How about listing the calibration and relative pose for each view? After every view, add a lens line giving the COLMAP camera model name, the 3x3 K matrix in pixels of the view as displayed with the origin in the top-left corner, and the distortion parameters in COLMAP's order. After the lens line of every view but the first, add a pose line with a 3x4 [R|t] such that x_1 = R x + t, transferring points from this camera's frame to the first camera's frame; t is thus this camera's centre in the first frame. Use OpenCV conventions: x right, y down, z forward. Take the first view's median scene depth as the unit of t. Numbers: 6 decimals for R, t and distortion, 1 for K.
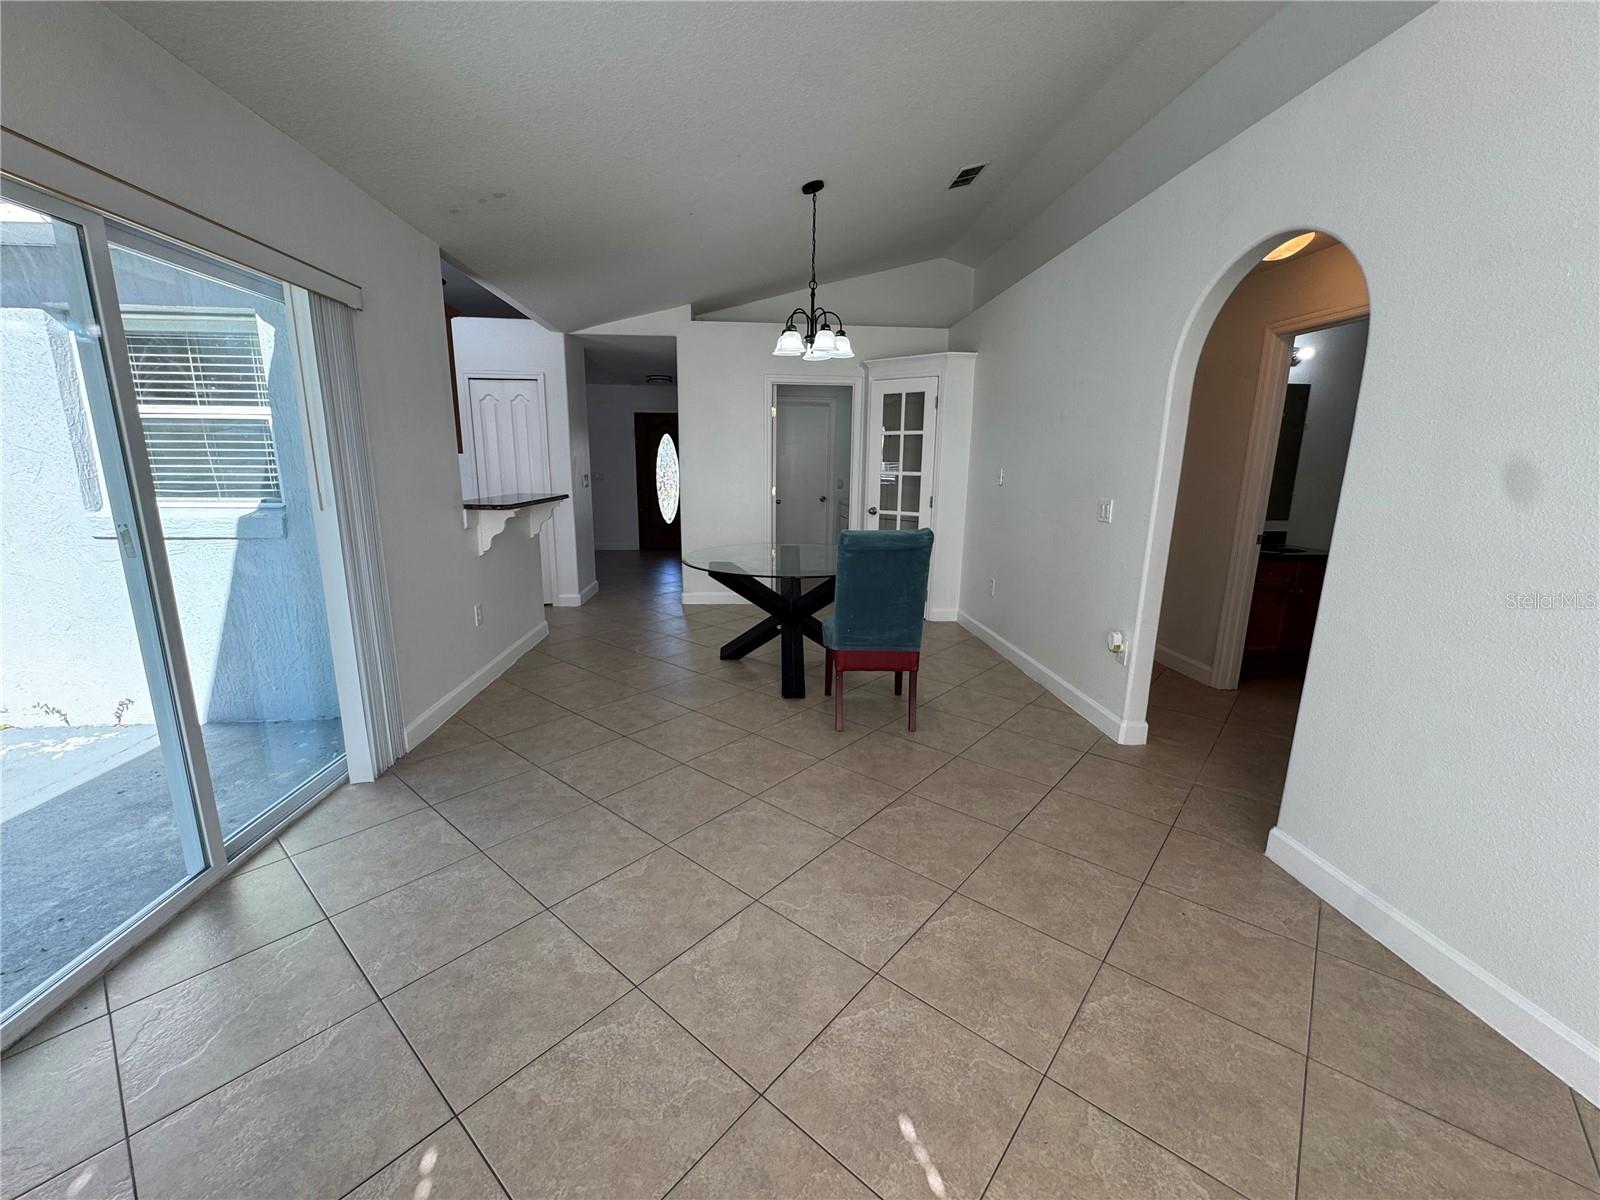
lens RADIAL K [[641.3, 0, 800.0], [0, 641.3, 600.0], [0, 0, 1]] dist [-0.000108, 0.000145]
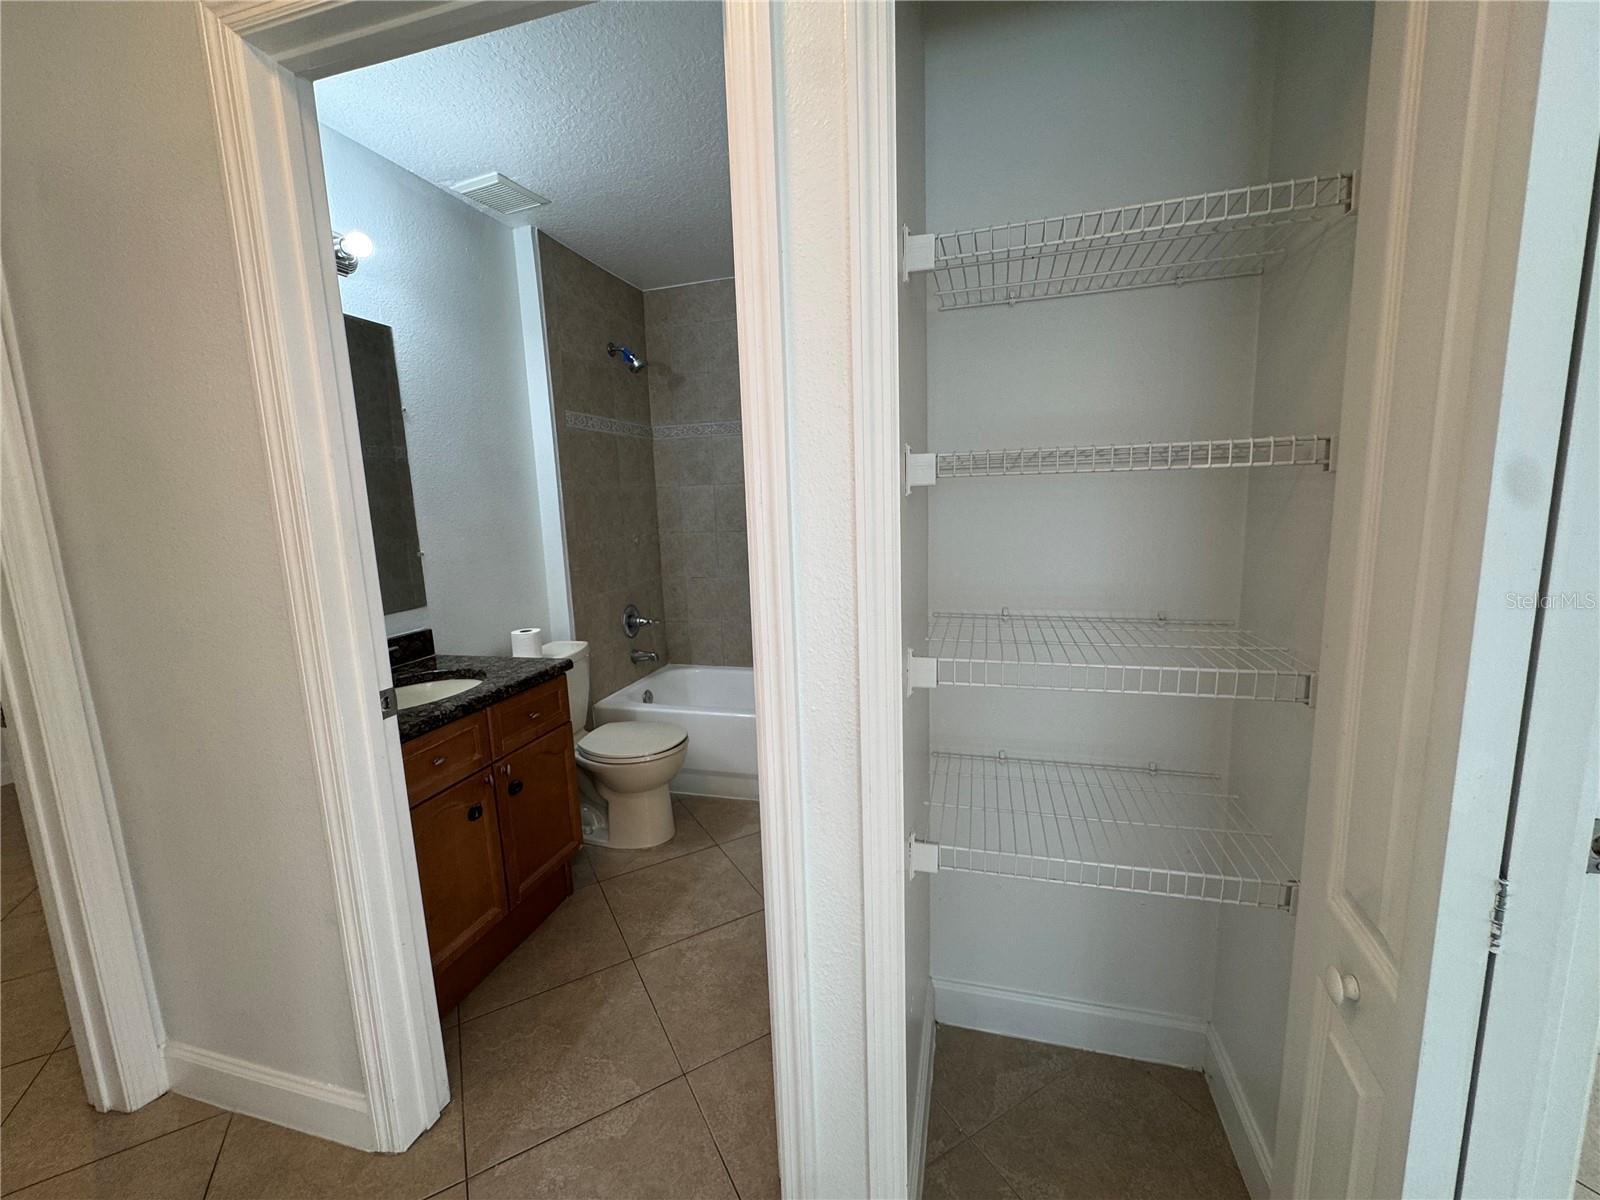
lens RADIAL K [[641.3, 0, 800.0], [0, 641.3, 600.0], [0, 0, 1]] dist [-0.000108, 0.000145]
pose [[0.346690, -0.166474, 0.923089, 0.430580], [0.233256, 0.968510, 0.087060, -0.110982], [-0.908514, 0.185133, 0.374604, 0.587206]]
